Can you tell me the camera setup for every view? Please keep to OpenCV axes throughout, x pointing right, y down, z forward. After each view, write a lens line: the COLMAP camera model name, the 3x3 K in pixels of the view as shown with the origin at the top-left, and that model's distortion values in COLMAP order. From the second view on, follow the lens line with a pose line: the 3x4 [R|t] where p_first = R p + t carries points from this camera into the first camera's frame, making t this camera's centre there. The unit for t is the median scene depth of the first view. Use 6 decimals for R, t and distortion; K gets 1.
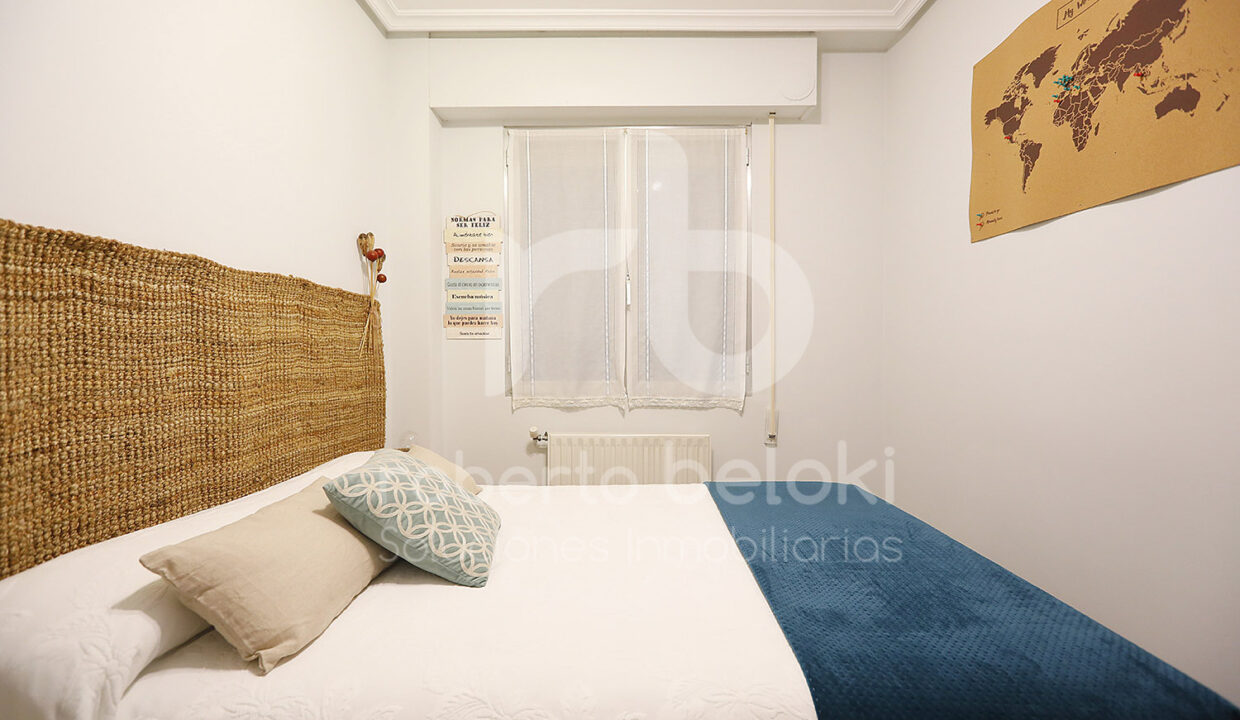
lens RADIAL K [[558.5, 0, 620.1], [0, 558.5, 359.5], [0, 0, 1]] dist [0.001188, 0.001043]
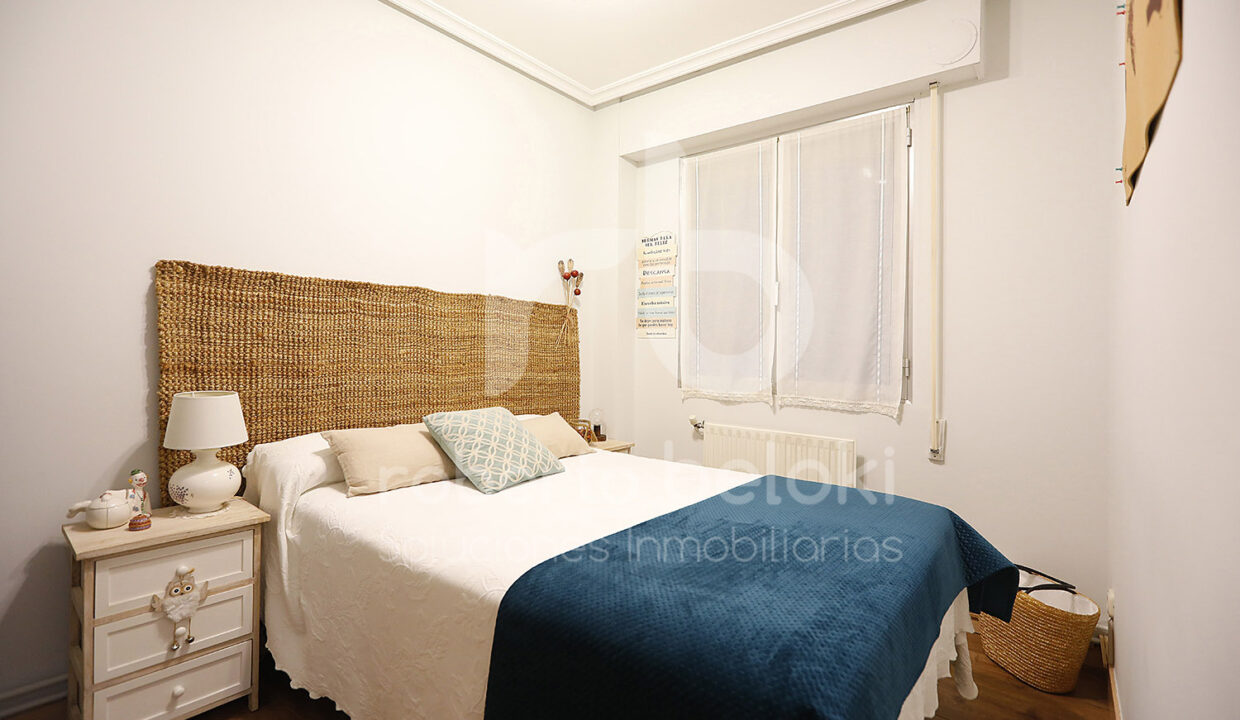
lens RADIAL K [[558.5, 0, 614.1], [0, 558.5, 356.5], [0, 0, 1]] dist [0.001188, 0.001043]
pose [[0.780032, 0.024327, -0.625266, 0.500080], [-0.033853, 0.999421, -0.003347, 0.011972], [0.624823, 0.023778, 0.780404, 0.008145]]
